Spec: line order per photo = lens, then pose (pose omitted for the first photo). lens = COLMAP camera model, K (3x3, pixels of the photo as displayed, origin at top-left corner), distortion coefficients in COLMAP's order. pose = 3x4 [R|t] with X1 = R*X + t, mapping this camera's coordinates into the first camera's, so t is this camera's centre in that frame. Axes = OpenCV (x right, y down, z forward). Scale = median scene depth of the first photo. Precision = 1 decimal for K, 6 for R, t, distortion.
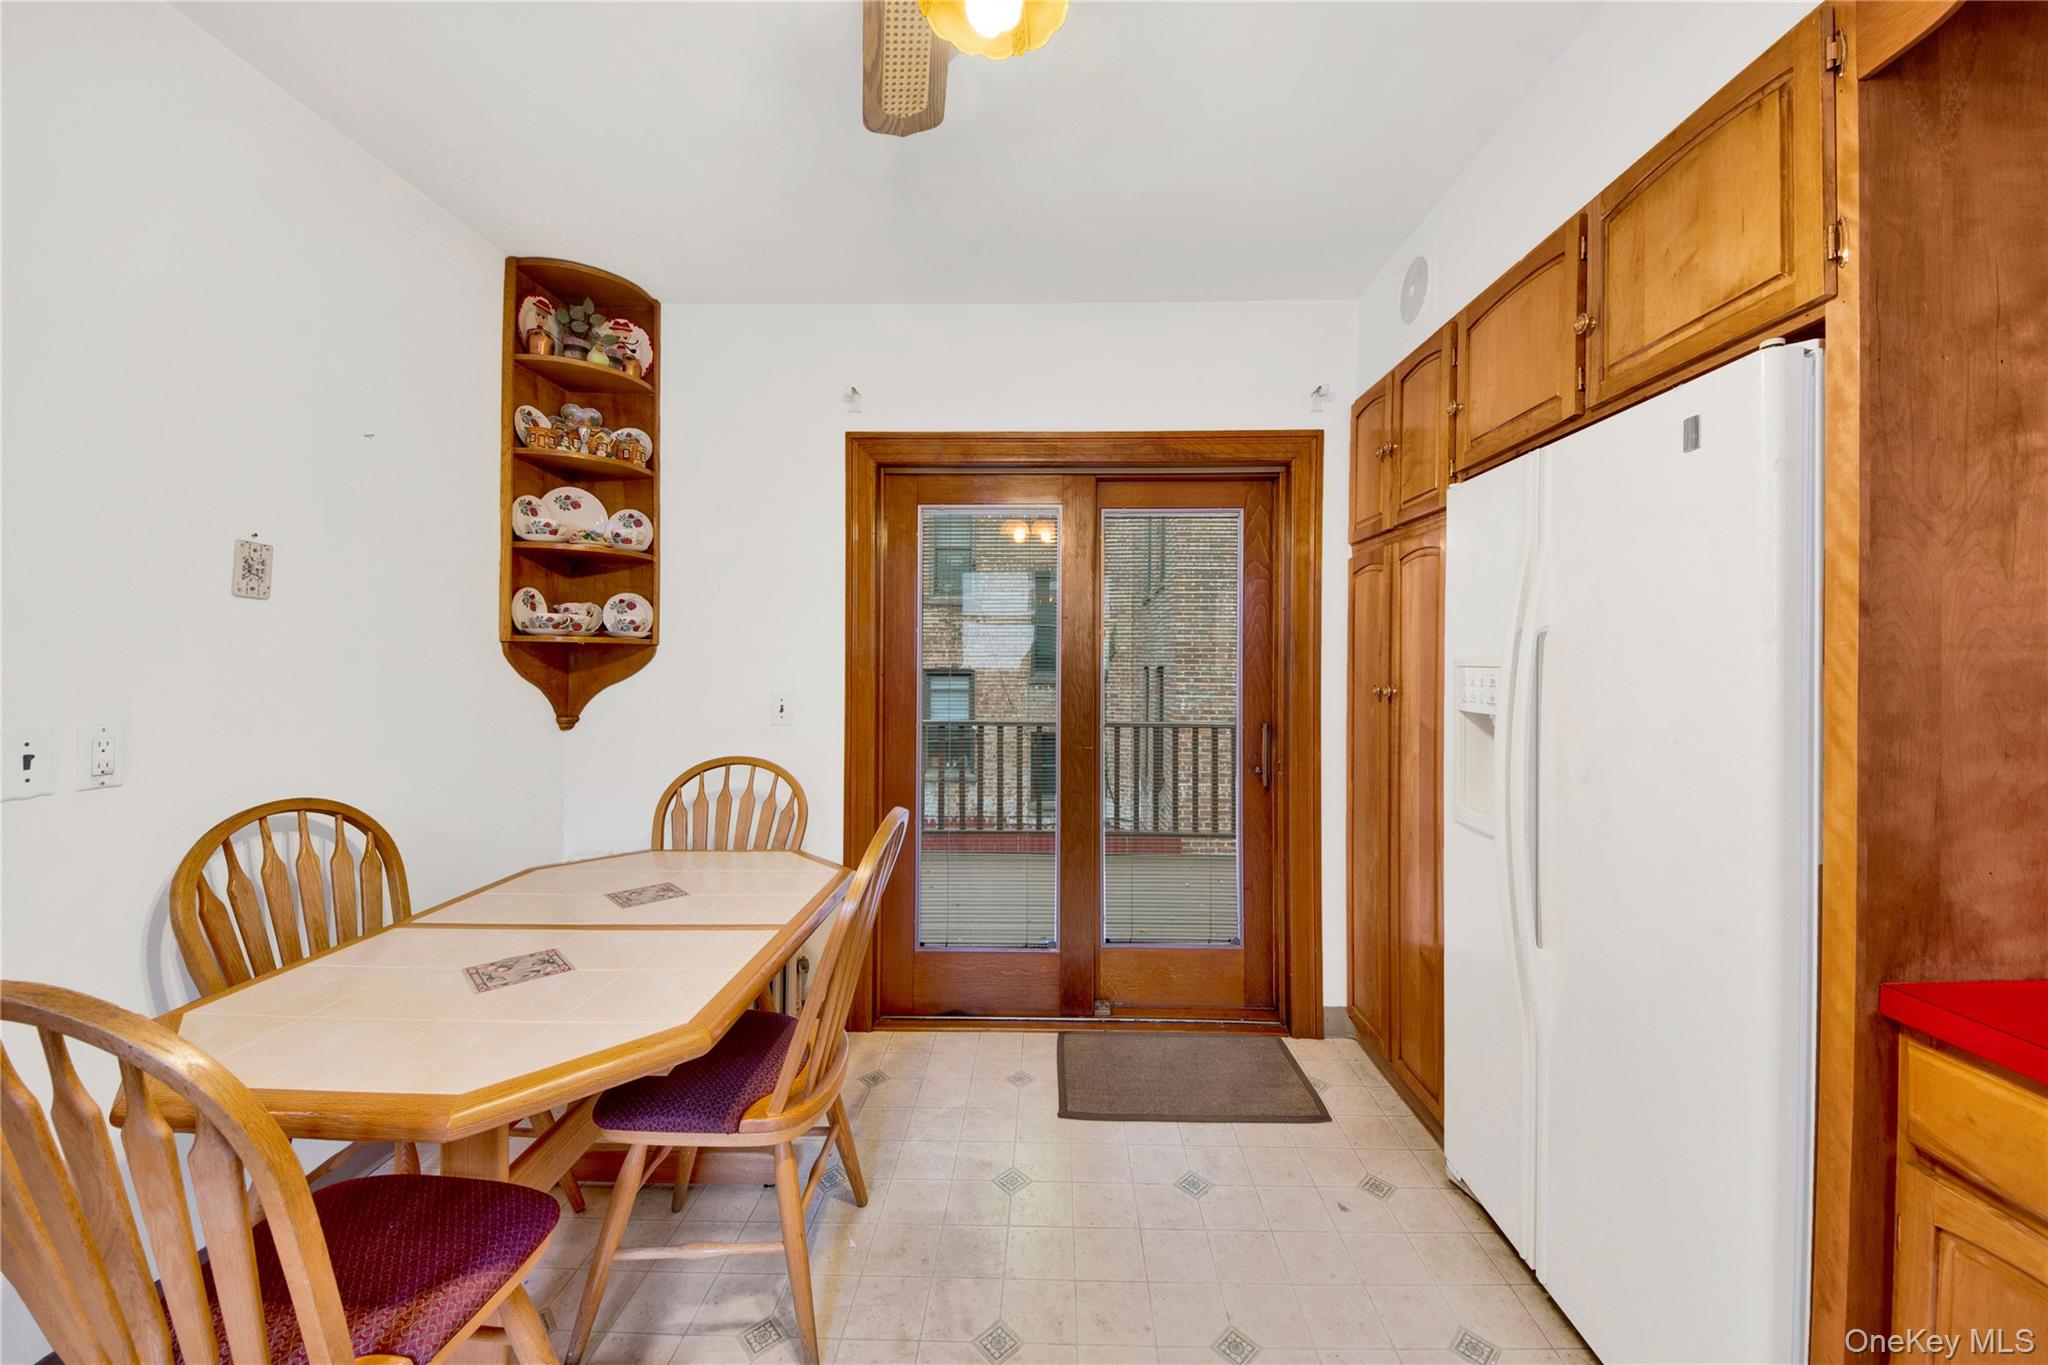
lens RADIAL K [[730.9, 0, 1031.4], [0, 730.9, 669.1], [0, 0, 1]] dist [-0.000107, -0.000007]
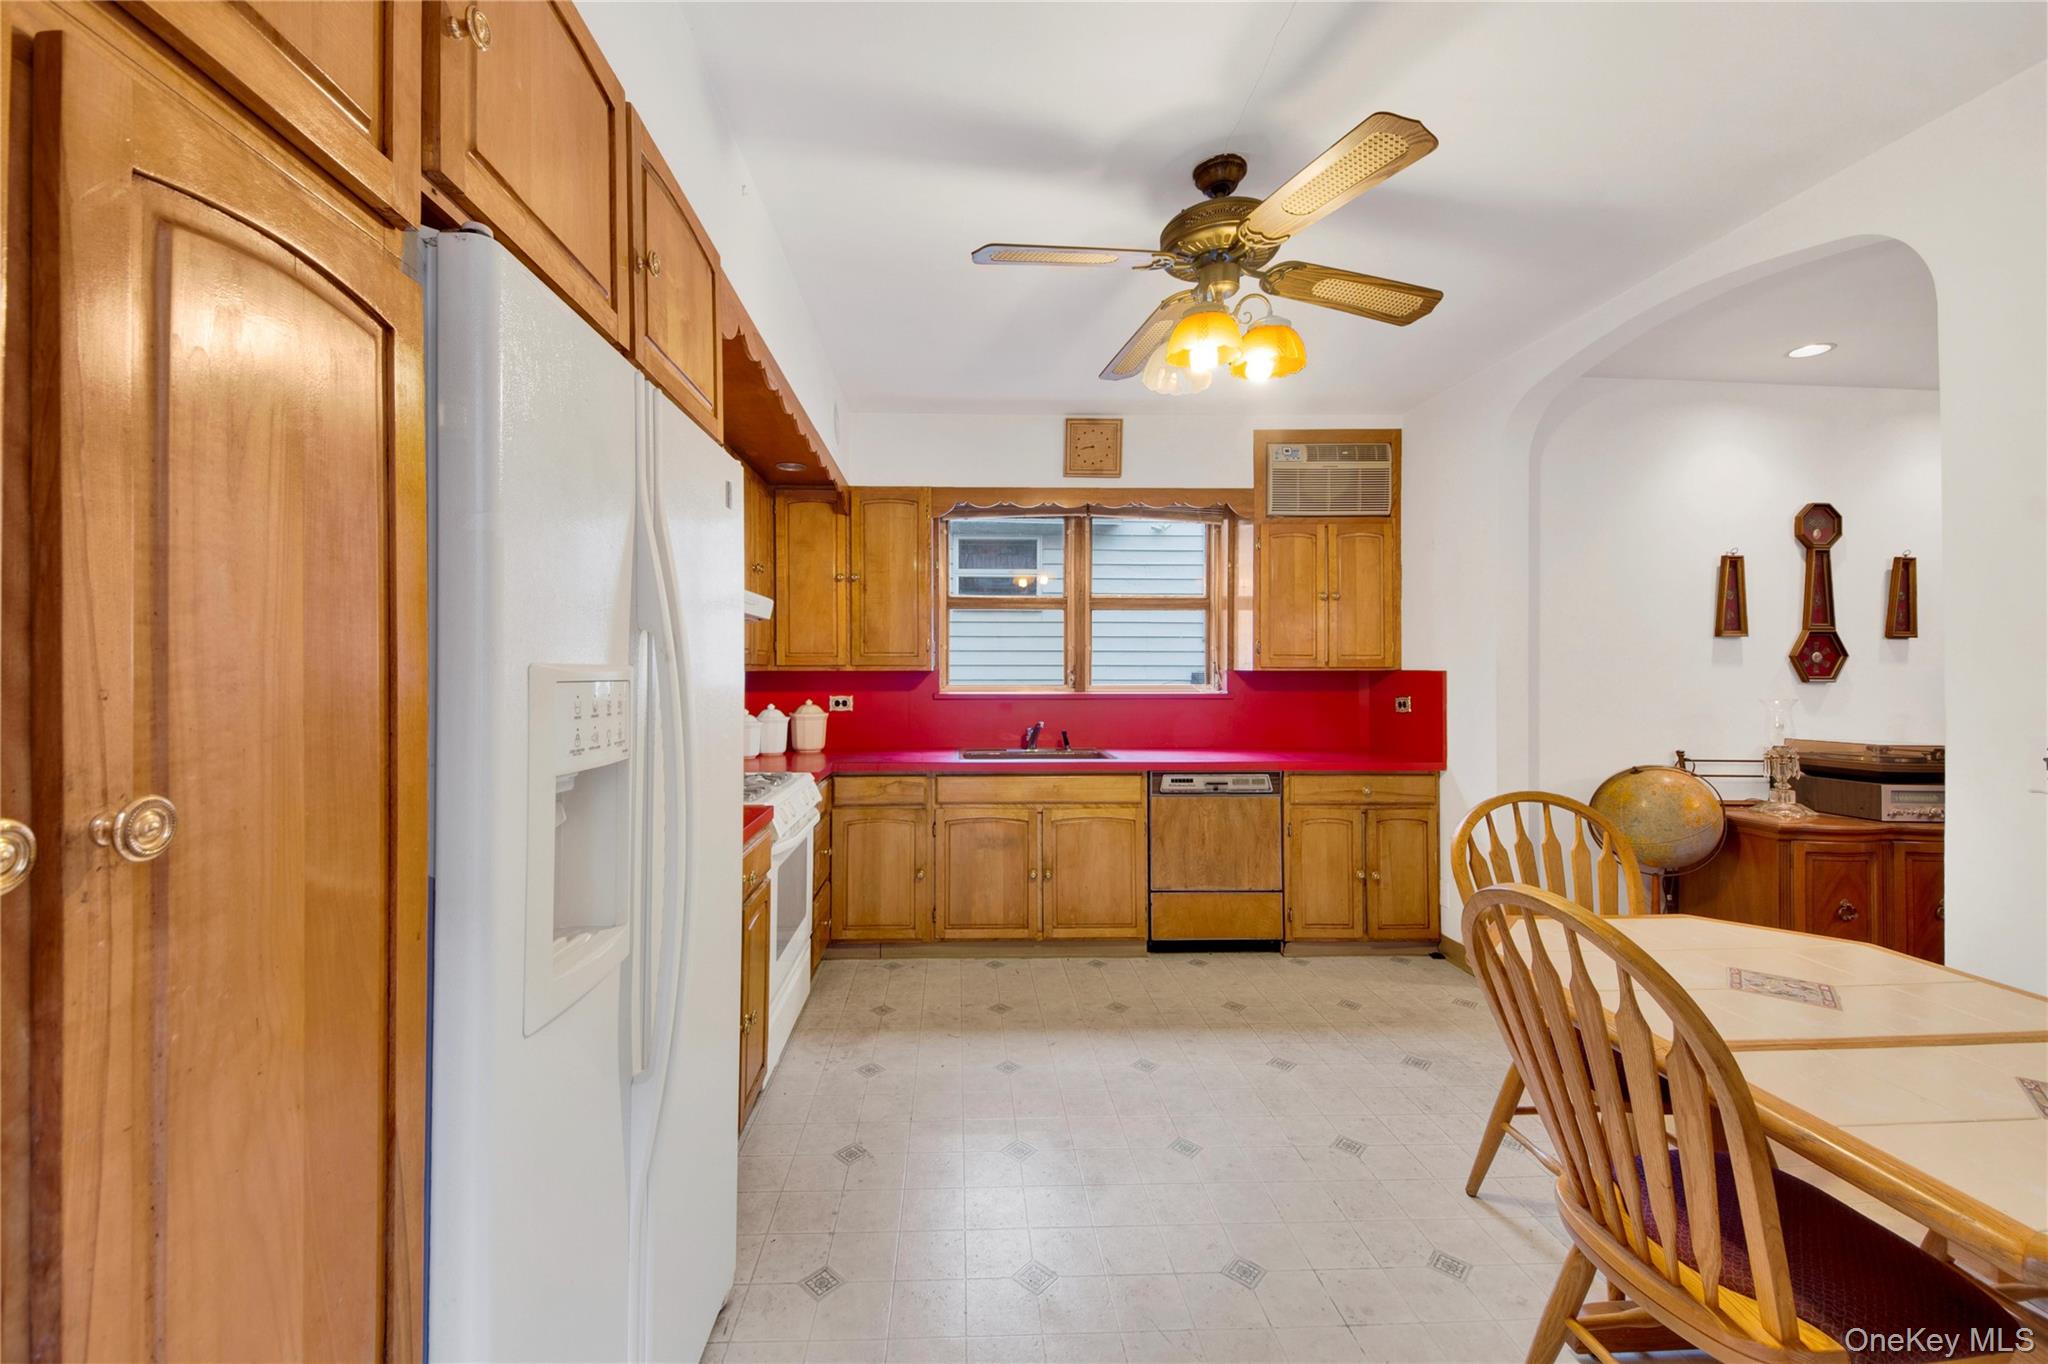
lens RADIAL K [[803.1, 0, 993.4], [0, 803.1, 644.1], [0, 0, 1]] dist [0.045576, -0.019331]
pose [[-0.998414, -0.003308, -0.056208, 0.346008], [-0.002273, 0.999827, -0.018473, -0.022408], [0.056259, -0.018316, -0.998248, 1.687652]]
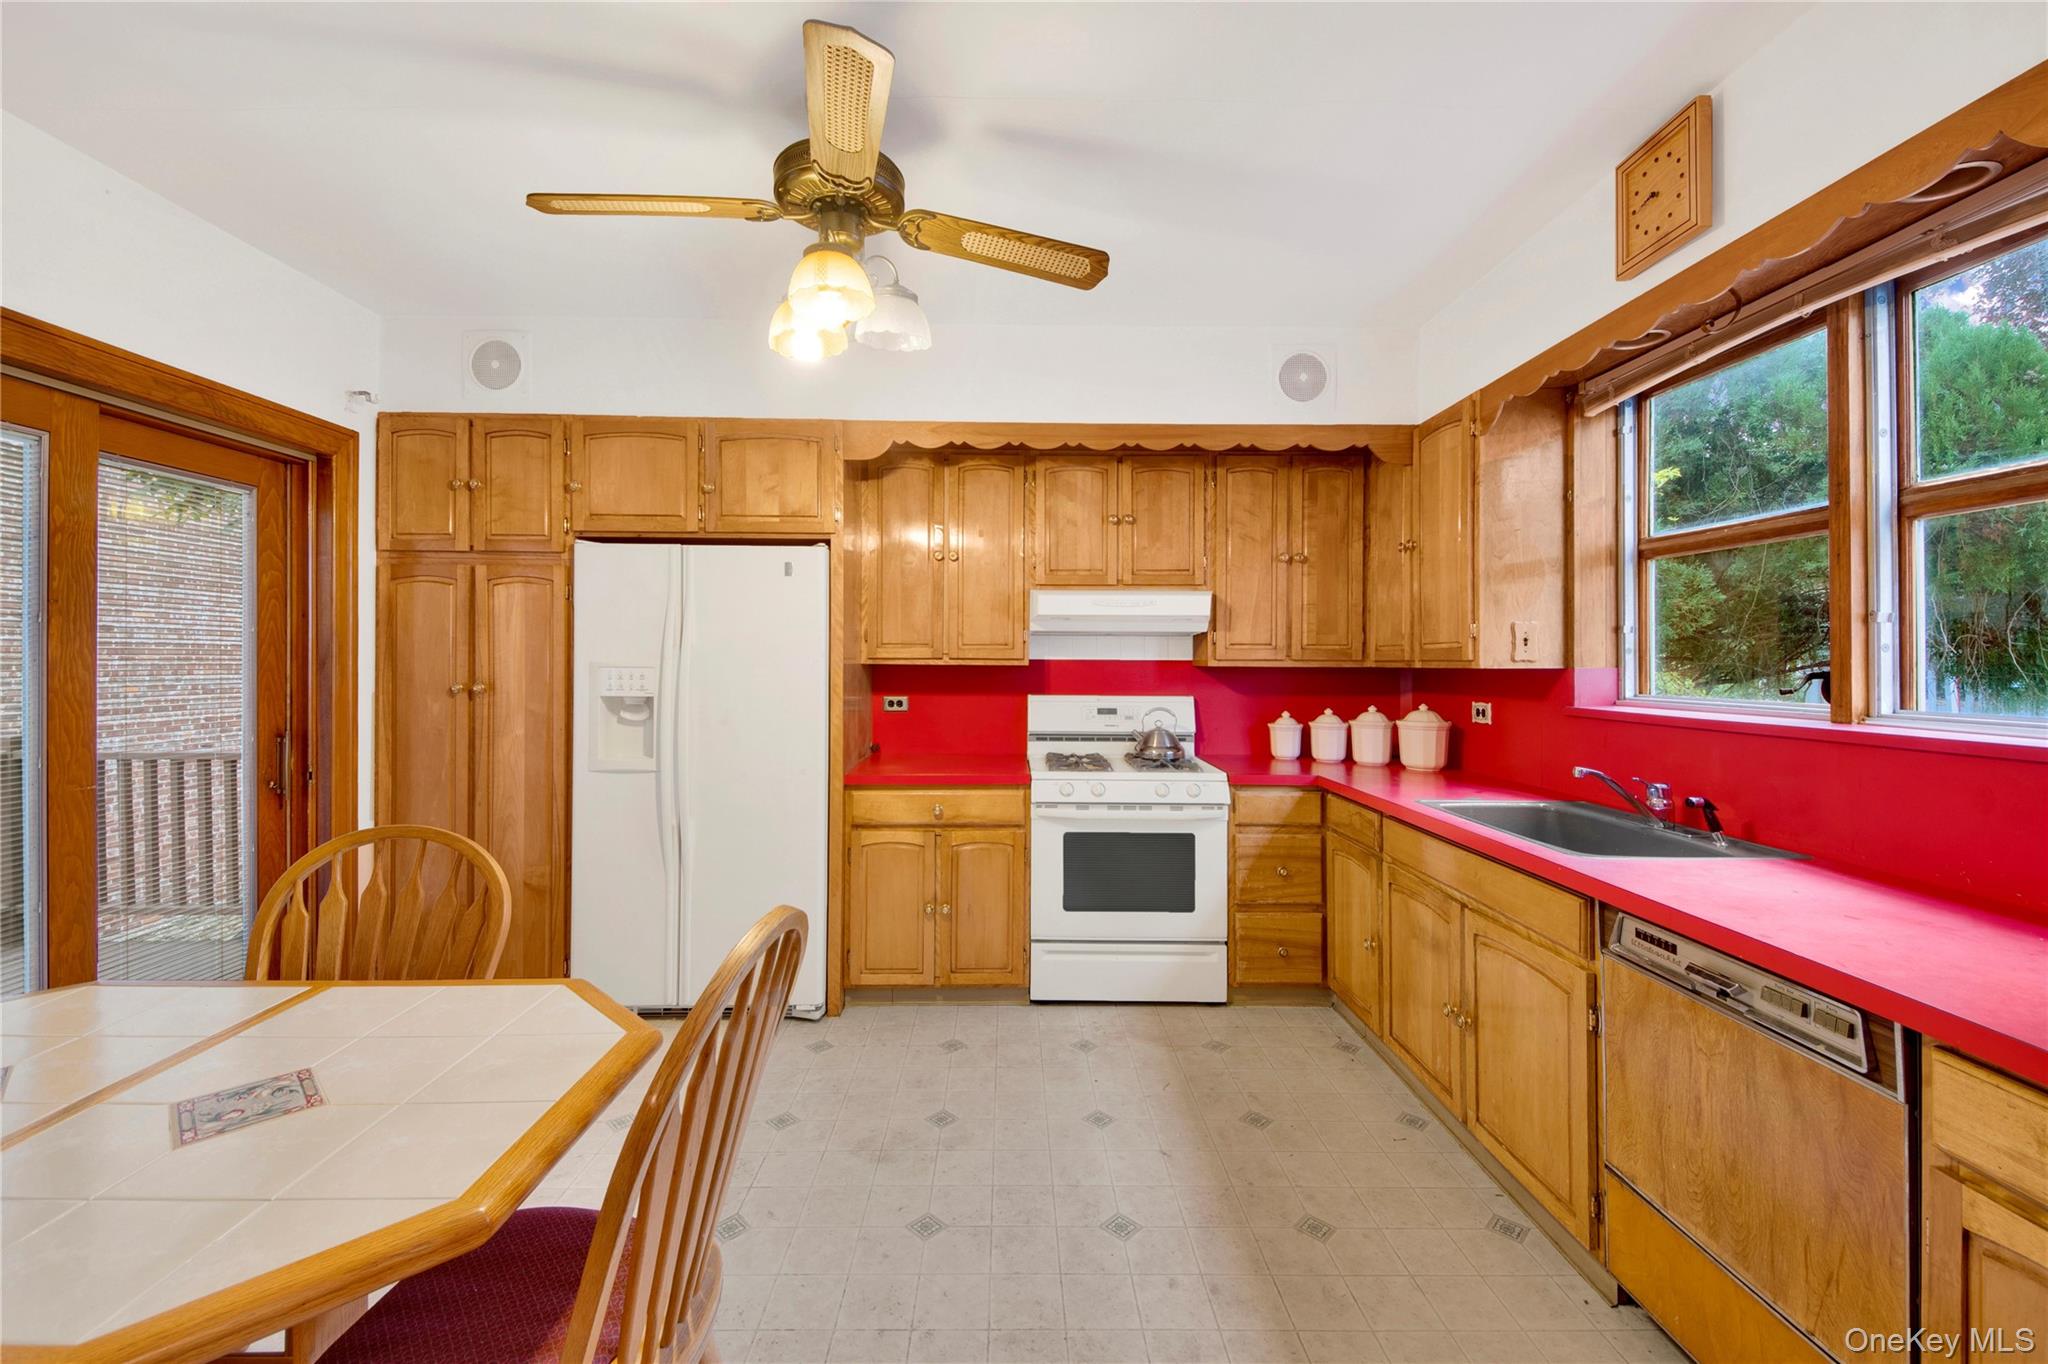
lens RADIAL K [[828.2, 0, 1001.1], [0, 828.2, 647.3], [0, 0, 1]] dist [0.000152, -0.000054]
pose [[-0.008999, 0.015709, 0.999836, -1.246199], [0.008343, 0.999843, -0.015634, -0.011782], [-0.999925, 0.008201, -0.009129, 0.224519]]
